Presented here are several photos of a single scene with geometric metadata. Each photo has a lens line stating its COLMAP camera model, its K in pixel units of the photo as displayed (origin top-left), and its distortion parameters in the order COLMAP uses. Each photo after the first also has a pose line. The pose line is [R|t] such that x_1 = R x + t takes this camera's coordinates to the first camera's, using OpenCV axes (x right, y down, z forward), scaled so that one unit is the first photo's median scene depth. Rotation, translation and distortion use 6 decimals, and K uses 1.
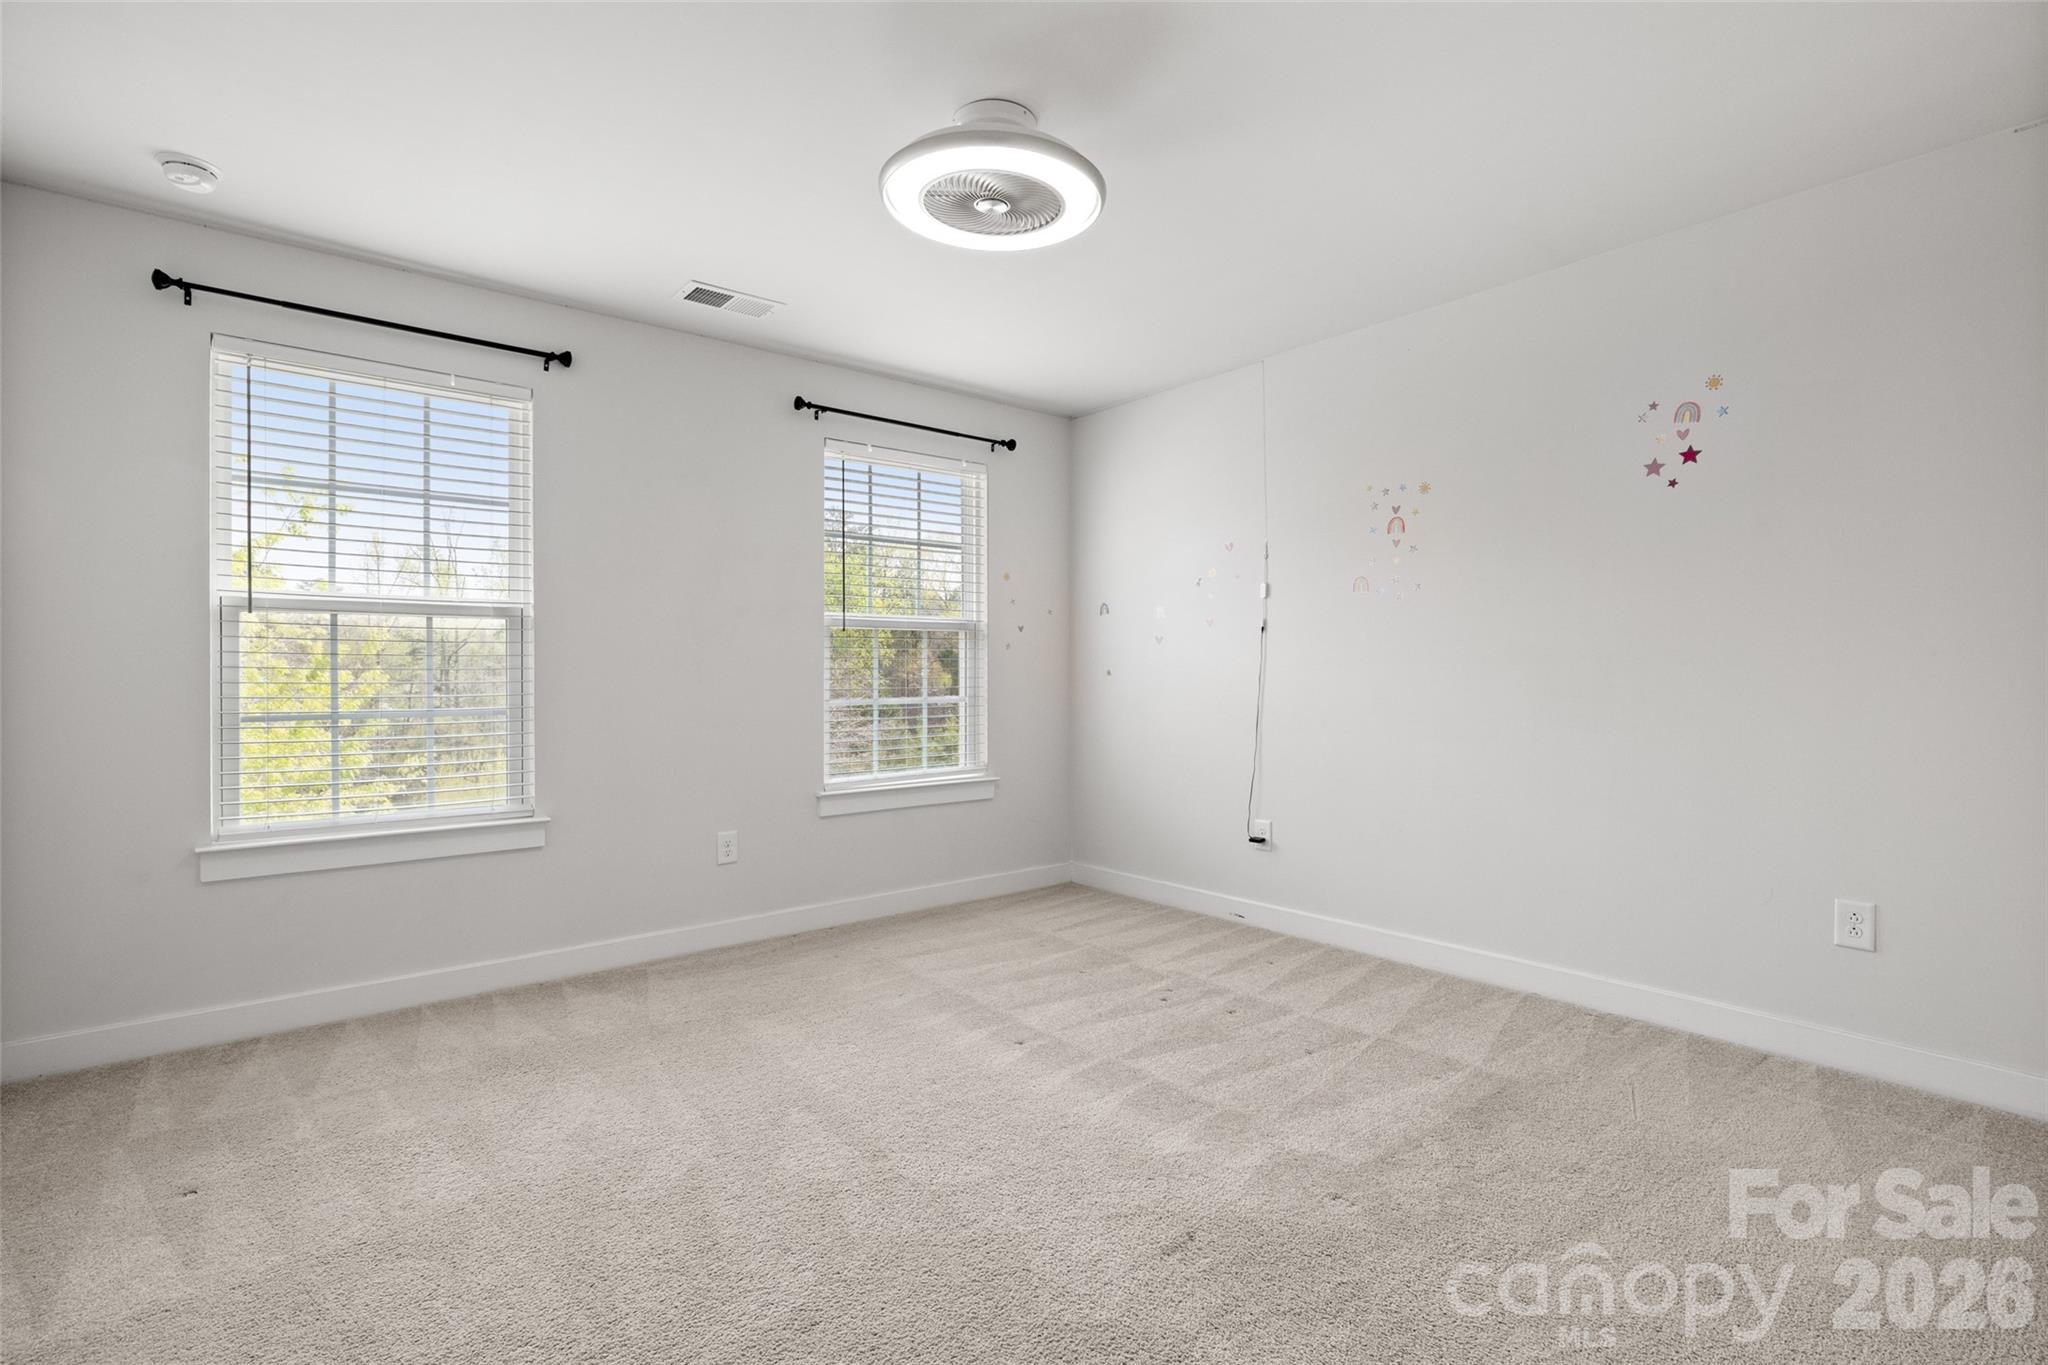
lens RADIAL K [[983.3, 0, 1029.2], [0, 983.3, 672.5], [0, 0, 1]] dist [-0.001151, -0.000137]
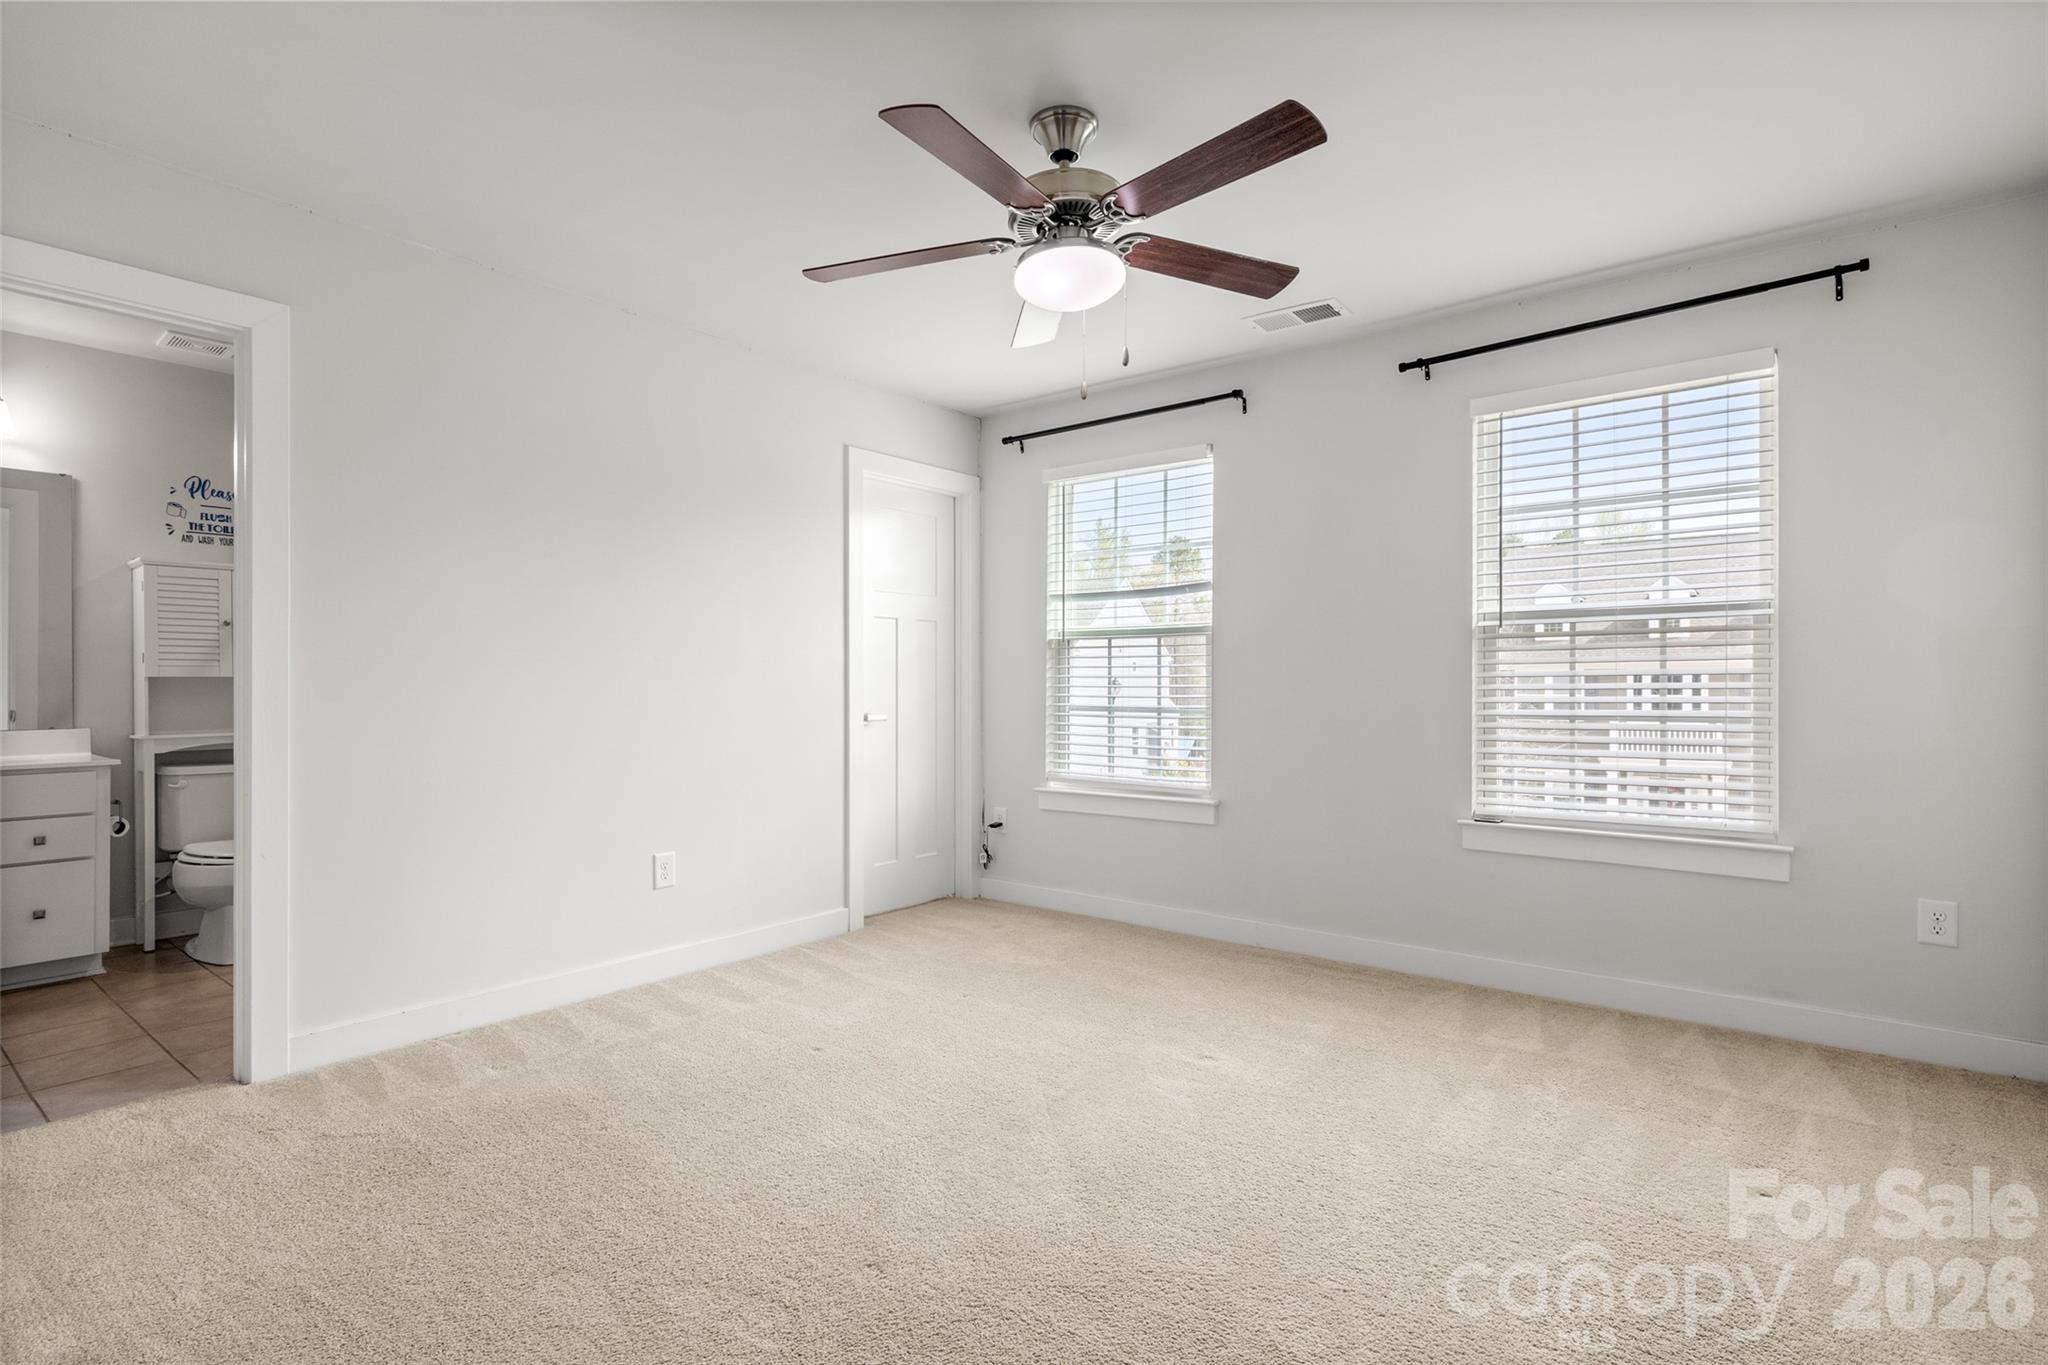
lens RADIAL K [[983.3, 0, 1038.0], [0, 983.3, 682.9], [0, 0, 1]] dist [-0.001151, -0.000137]
pose [[0.200739, 0.004968, -0.979632, 0.520981], [0.003080, 0.999979, 0.005703, -0.003233], [0.979640, -0.004163, 0.200719, 0.447396]]
